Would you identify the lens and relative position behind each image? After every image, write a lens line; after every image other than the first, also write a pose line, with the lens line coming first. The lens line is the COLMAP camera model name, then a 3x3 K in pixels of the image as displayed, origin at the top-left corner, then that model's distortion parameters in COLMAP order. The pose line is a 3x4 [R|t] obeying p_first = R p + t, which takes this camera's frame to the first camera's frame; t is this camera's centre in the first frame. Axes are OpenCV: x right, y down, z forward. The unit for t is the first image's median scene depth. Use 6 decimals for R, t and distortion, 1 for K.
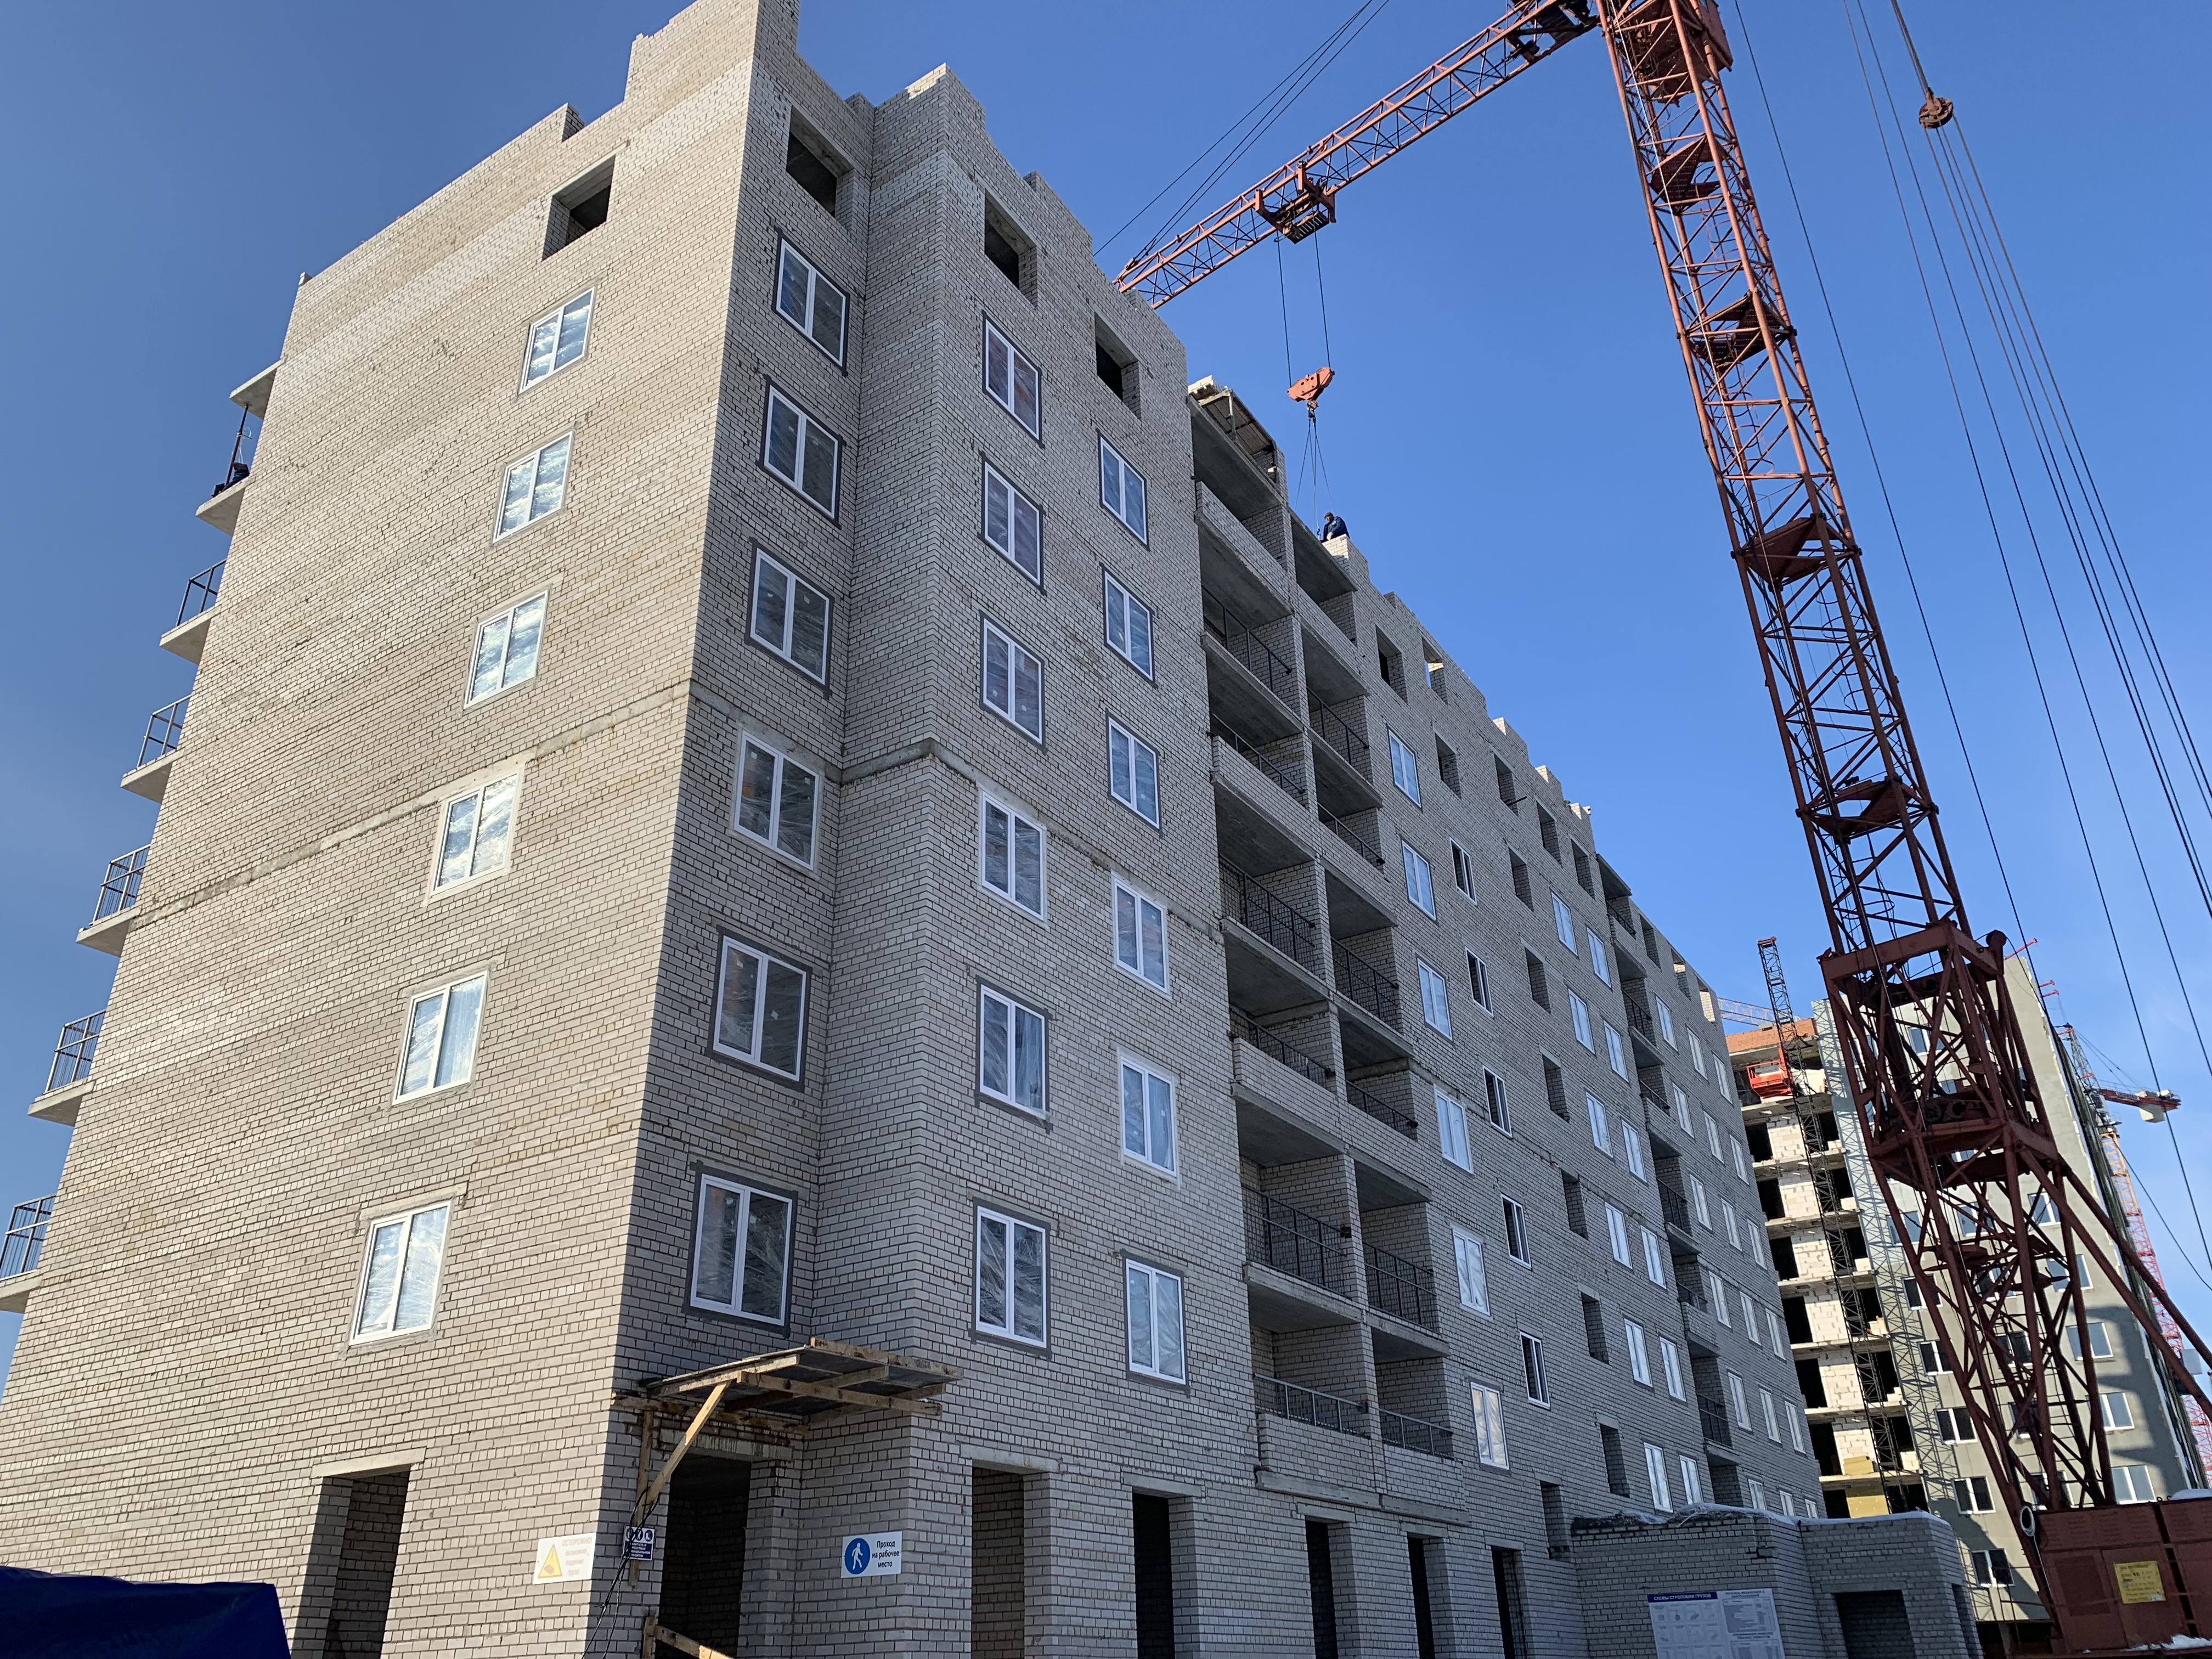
lens RADIAL K [[1624.5, 0, 1106.0], [0, 1624.5, 829.5], [0, 0, 1]] dist [0.050170, -0.005454]
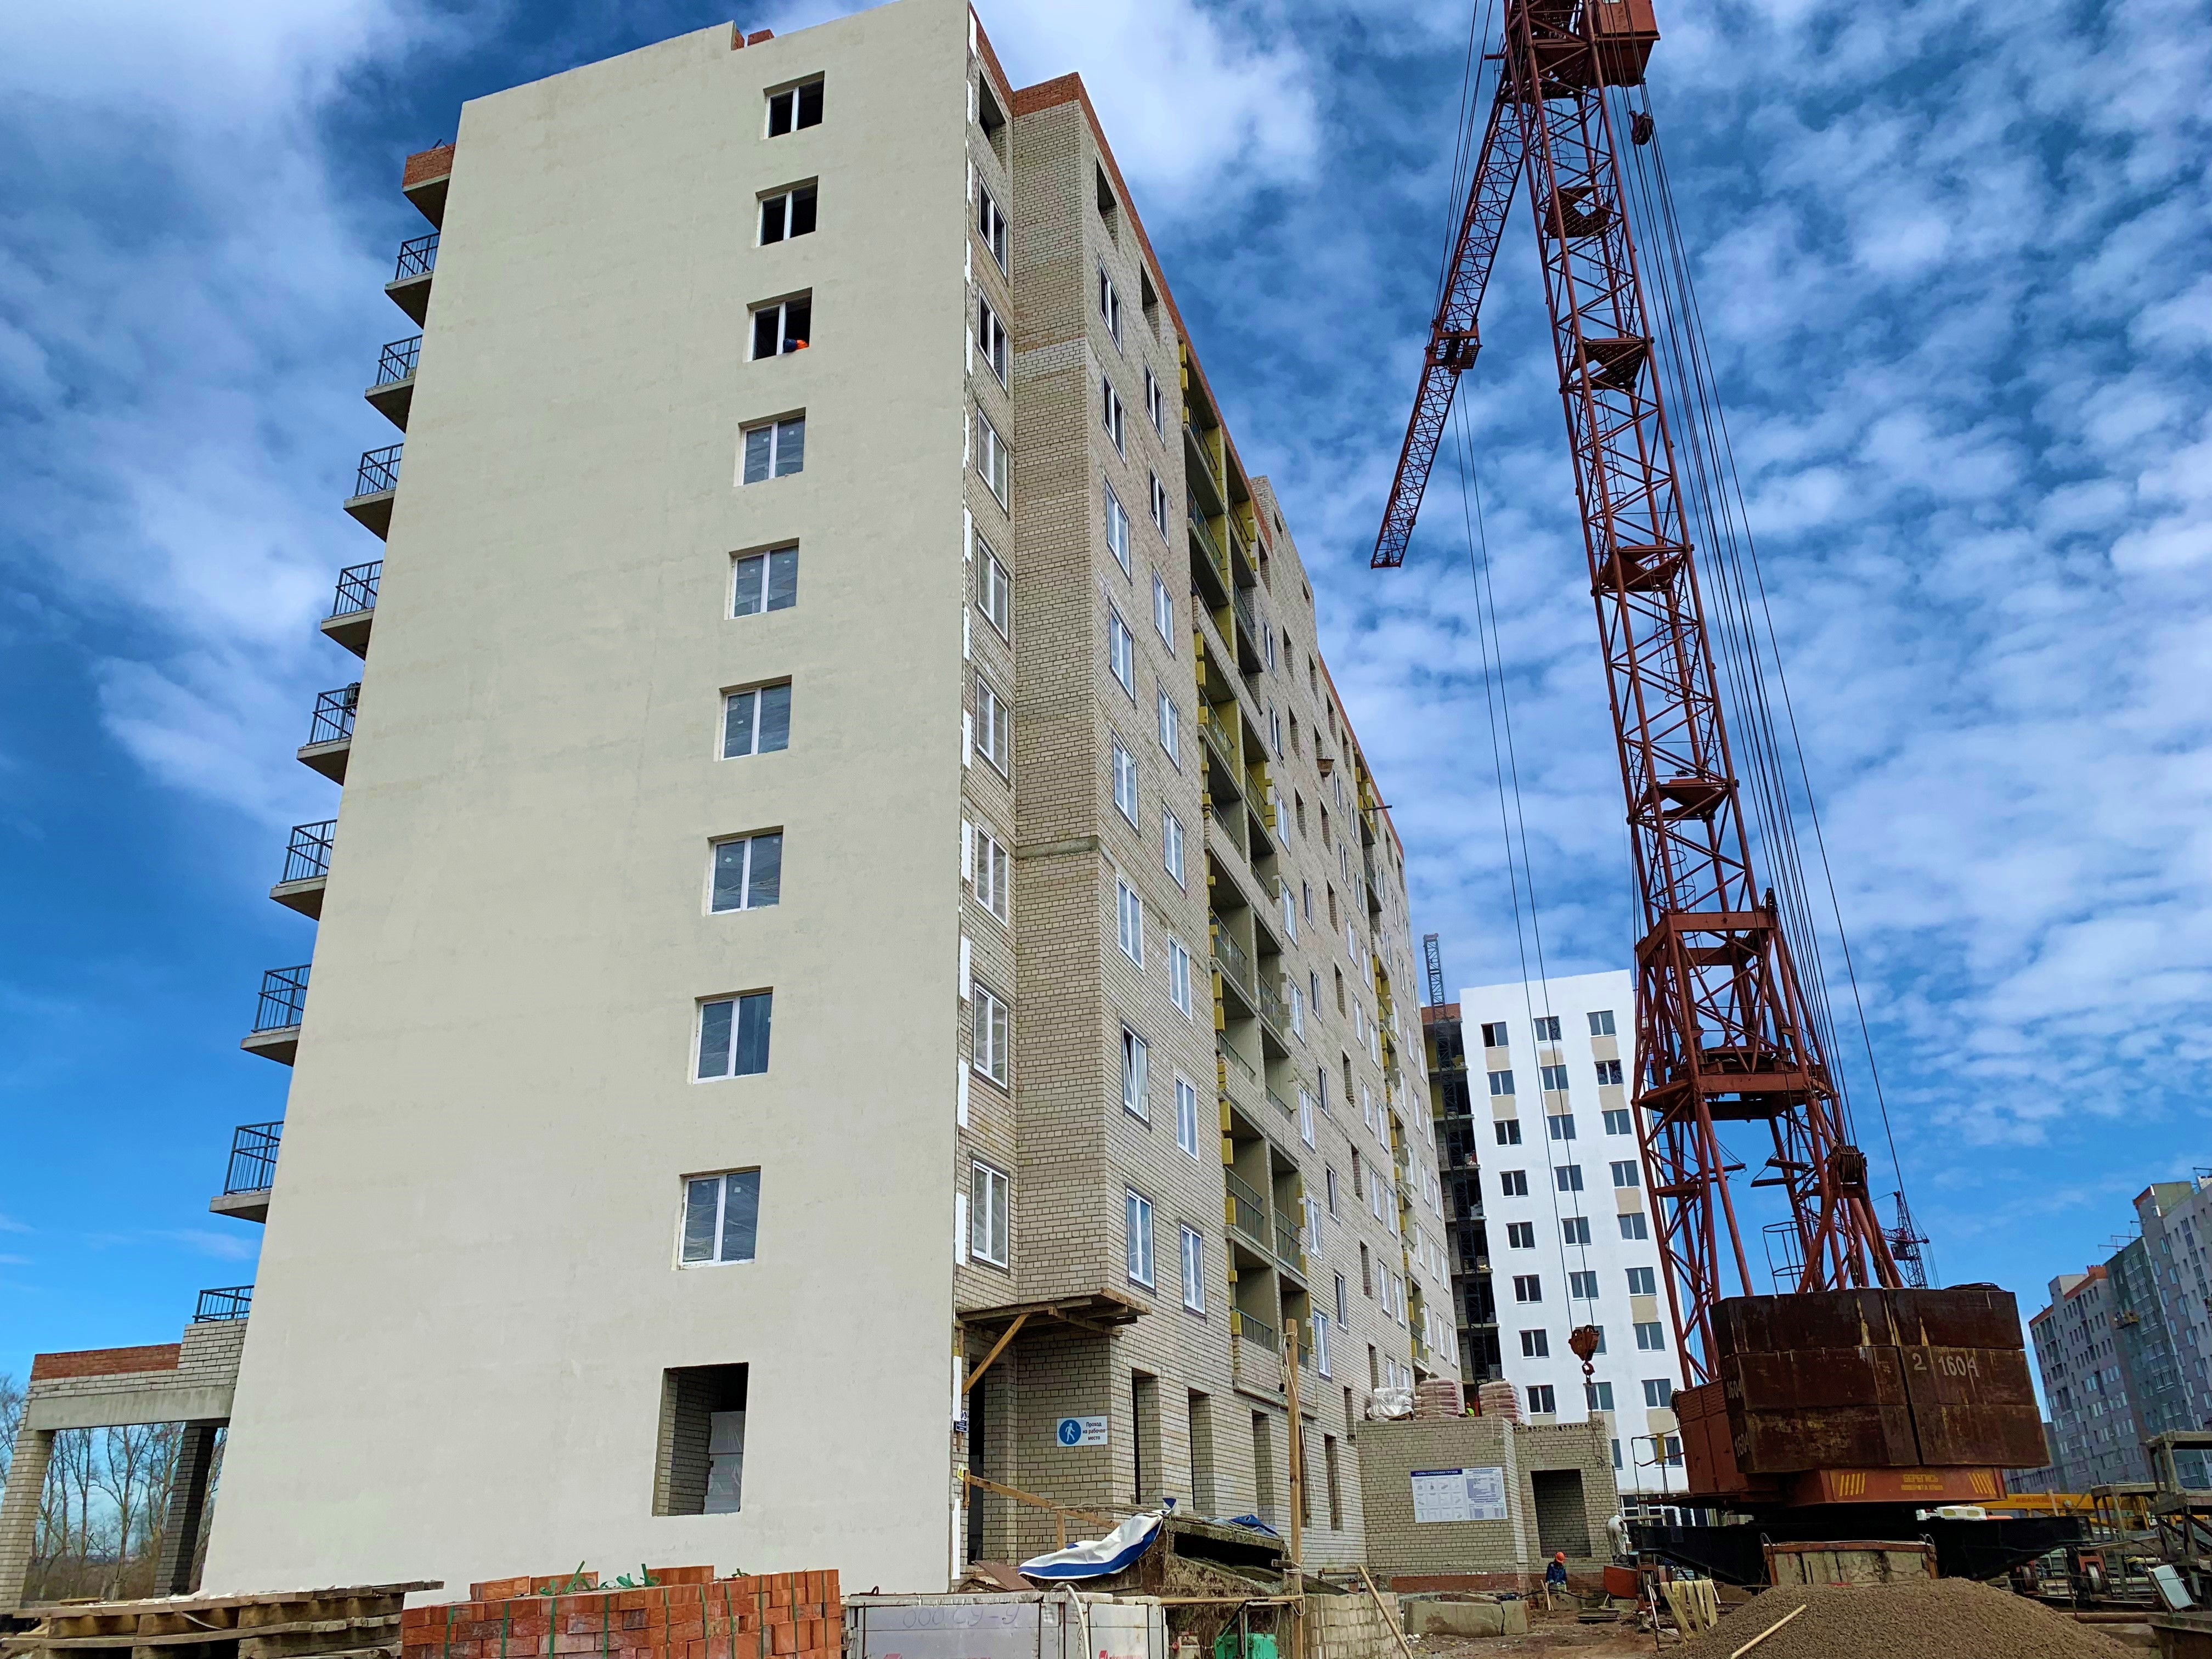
lens RADIAL K [[1624.5, 0, 1106.0], [0, 1624.5, 829.5], [0, 0, 1]] dist [0.050170, -0.005454]
pose [[0.968417, 0.099719, 0.228529, -0.389071], [-0.112376, 0.992734, 0.043025, -0.114326], [-0.222578, -0.067347, 0.972586, -0.284310]]
